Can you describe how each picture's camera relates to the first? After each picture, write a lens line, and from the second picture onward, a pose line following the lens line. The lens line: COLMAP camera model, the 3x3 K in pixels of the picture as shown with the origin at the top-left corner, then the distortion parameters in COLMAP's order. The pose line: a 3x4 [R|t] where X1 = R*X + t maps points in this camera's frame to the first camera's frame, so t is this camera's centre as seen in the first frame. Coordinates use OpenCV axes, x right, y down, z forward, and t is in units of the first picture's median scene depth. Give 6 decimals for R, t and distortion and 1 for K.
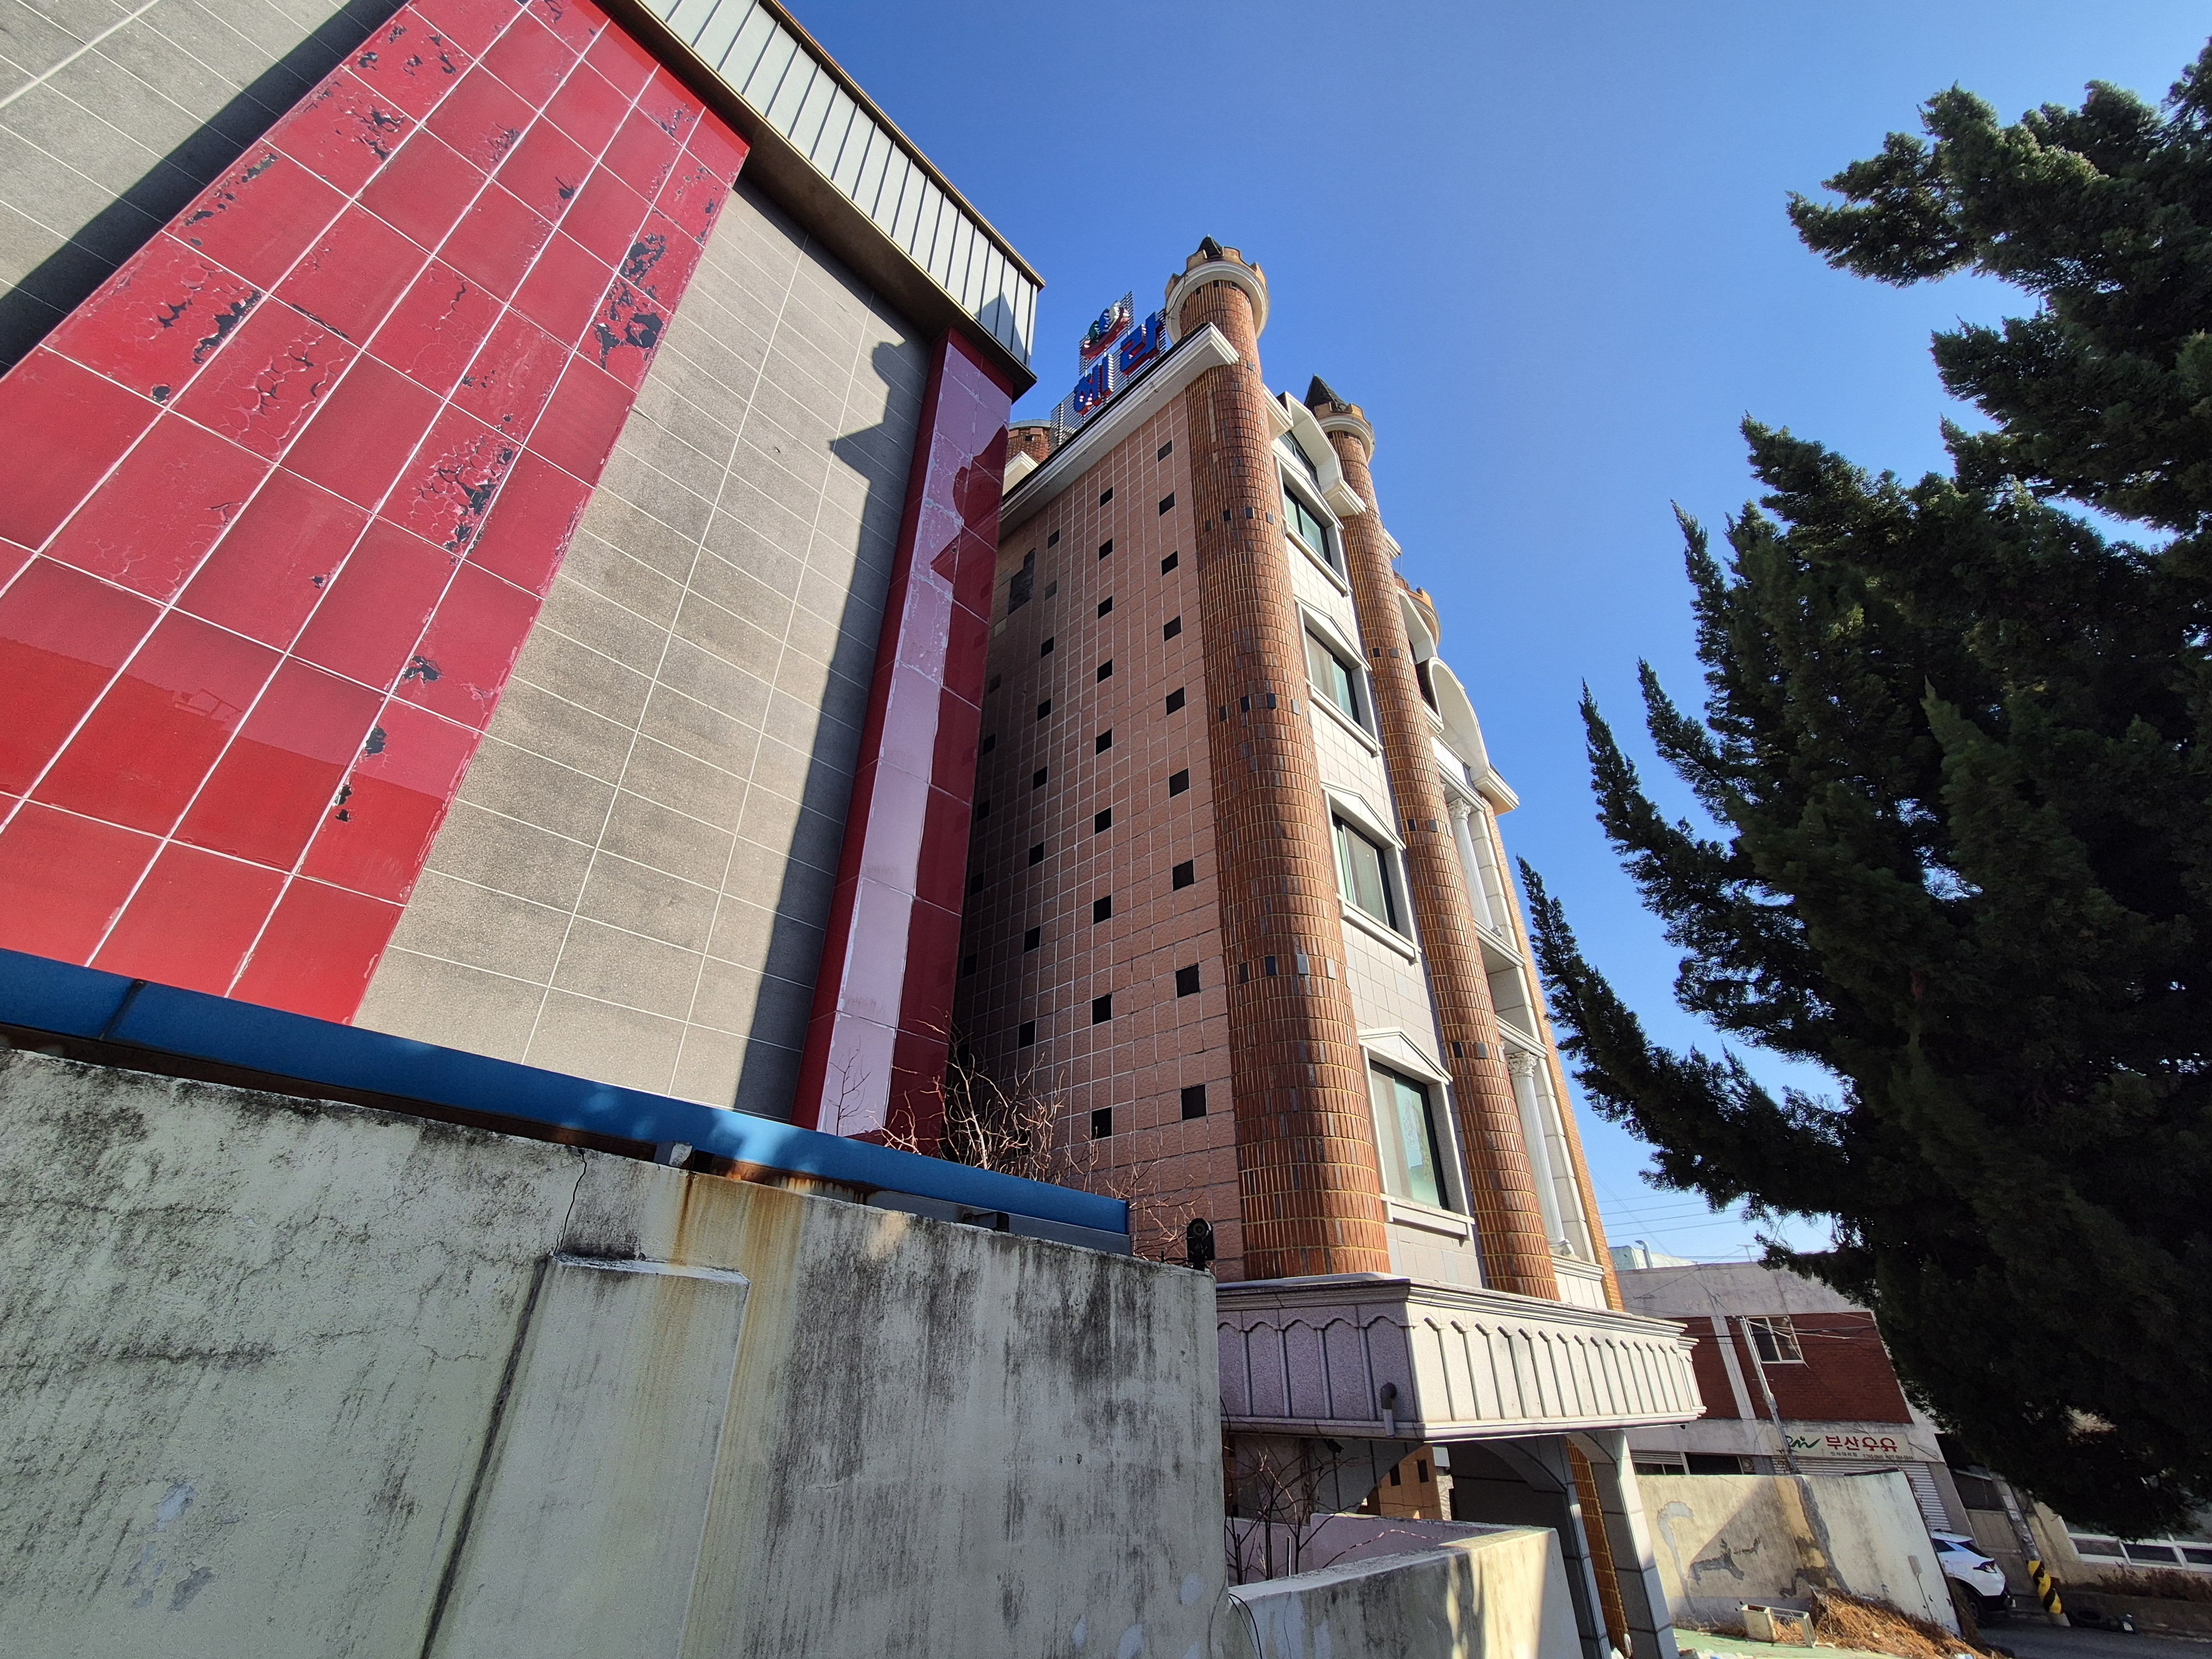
lens RADIAL K [[909.2, 0, 1106.0], [0, 909.2, 829.5], [0, 0, 1]] dist [-0.002085, -0.000373]
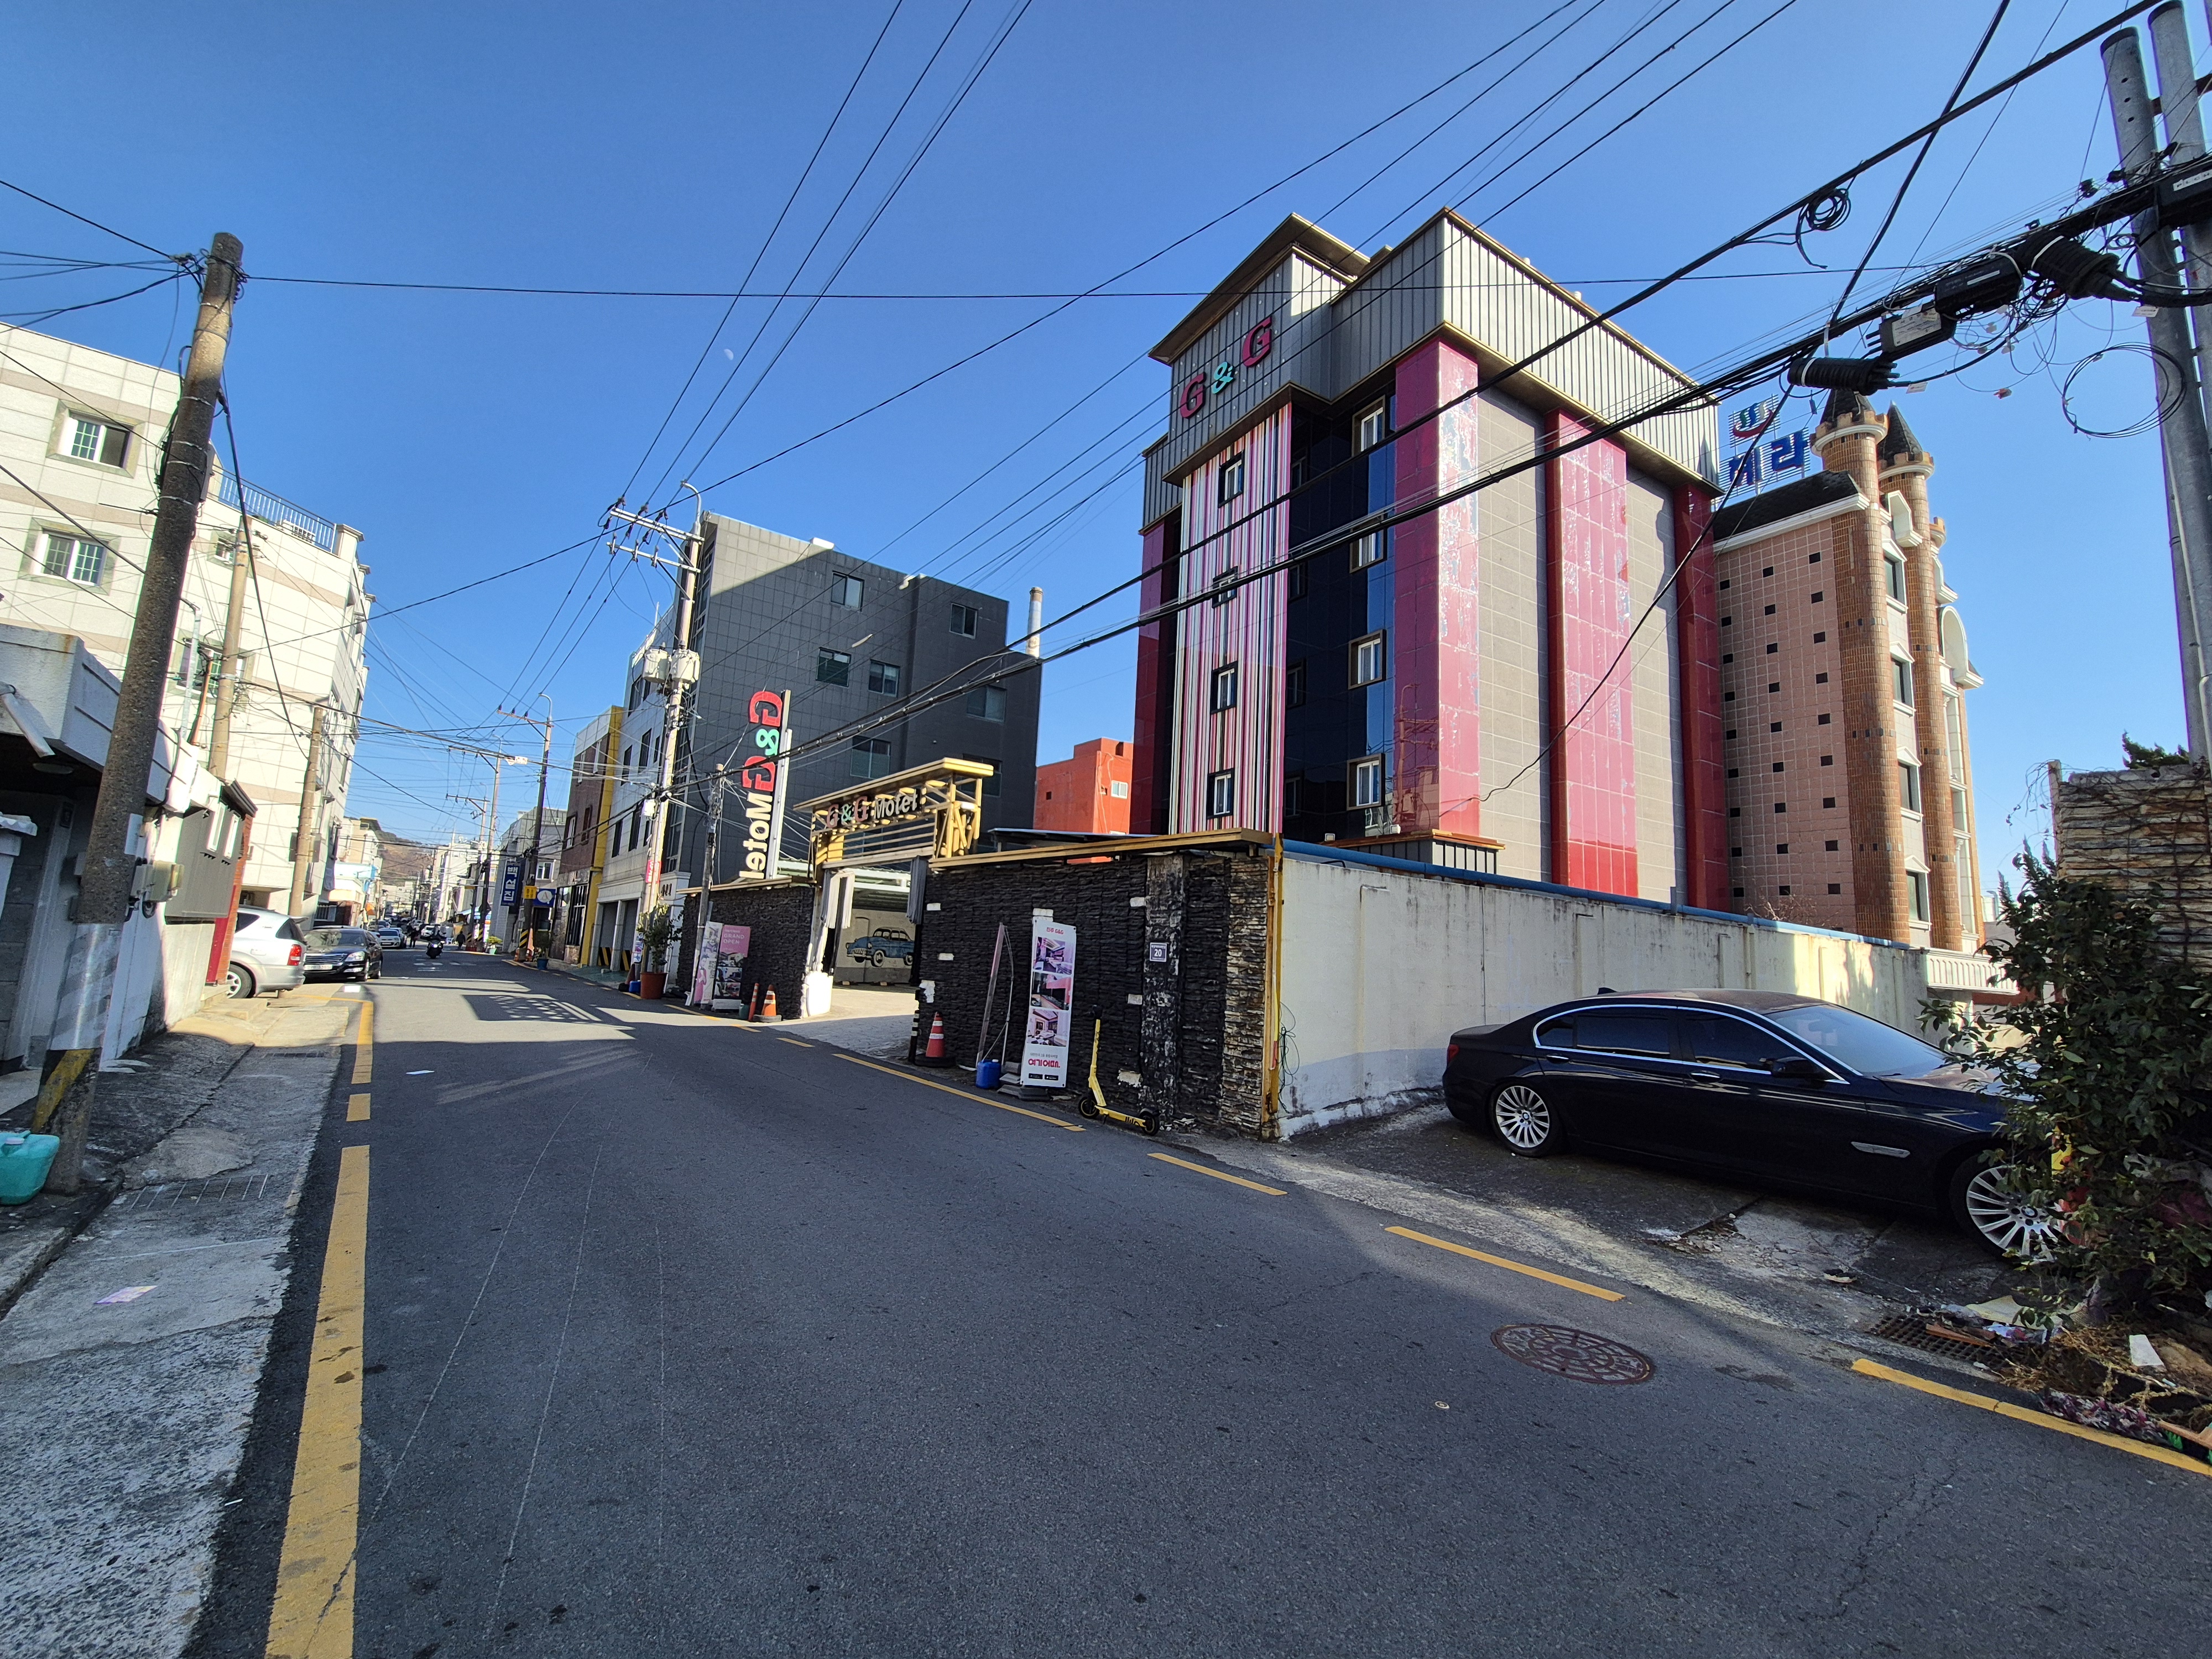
lens RADIAL K [[909.2, 0, 1106.0], [0, 909.2, 829.5], [0, 0, 1]] dist [-0.002085, -0.000373]
pose [[0.962534, 0.004814, -0.271120, -1.054713], [0.103396, 0.917788, 0.383372, -0.956104], [0.250676, -0.397041, 0.882904, -1.615788]]
